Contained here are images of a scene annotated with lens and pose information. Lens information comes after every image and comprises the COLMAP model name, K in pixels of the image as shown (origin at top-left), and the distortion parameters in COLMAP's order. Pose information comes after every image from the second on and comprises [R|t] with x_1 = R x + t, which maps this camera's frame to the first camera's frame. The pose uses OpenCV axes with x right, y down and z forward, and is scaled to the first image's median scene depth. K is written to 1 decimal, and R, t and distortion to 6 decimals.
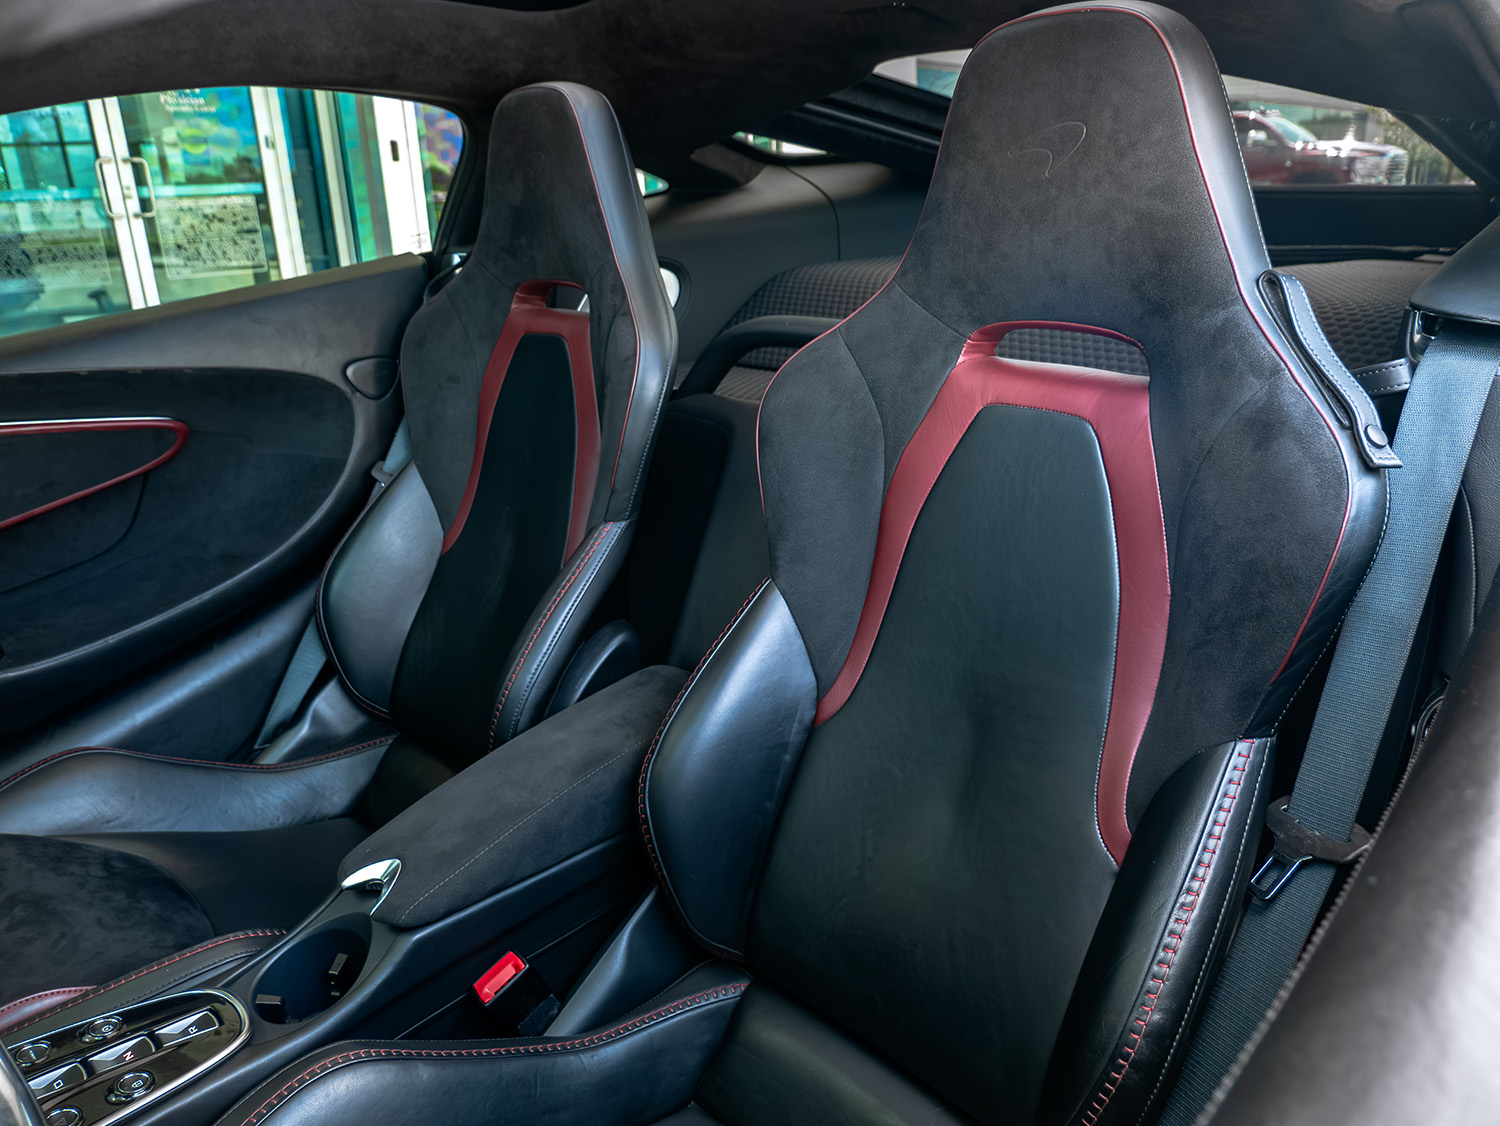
lens RADIAL K [[1071.9, 0, 750.0], [0, 1071.9, 563.0], [0, 0, 1]] dist [-0.046908, 0.024913]
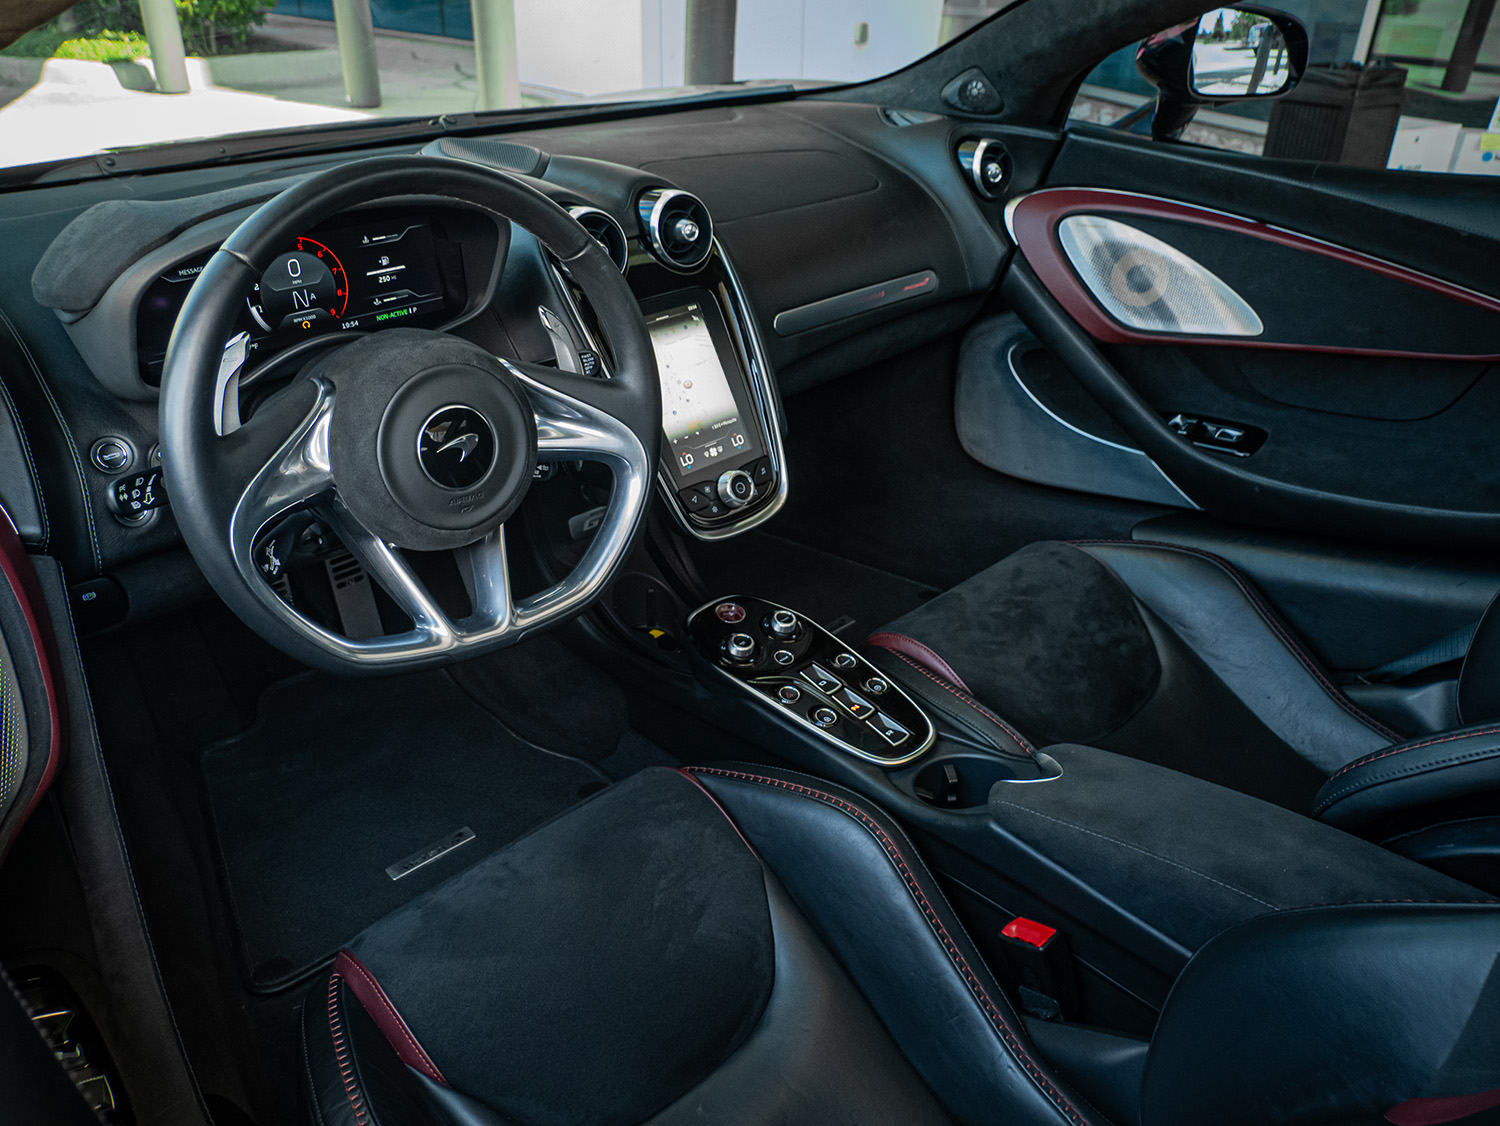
lens RADIAL K [[1093.9, 0, 750.0], [0, 1093.9, 563.0], [0, 0, 1]] dist [-0.010563, -0.001656]
pose [[-0.001737, 0.529323, -0.848419, 0.304917], [-0.357071, 0.792161, 0.494955, -0.197336], [0.934075, 0.303806, 0.187630, 0.337985]]
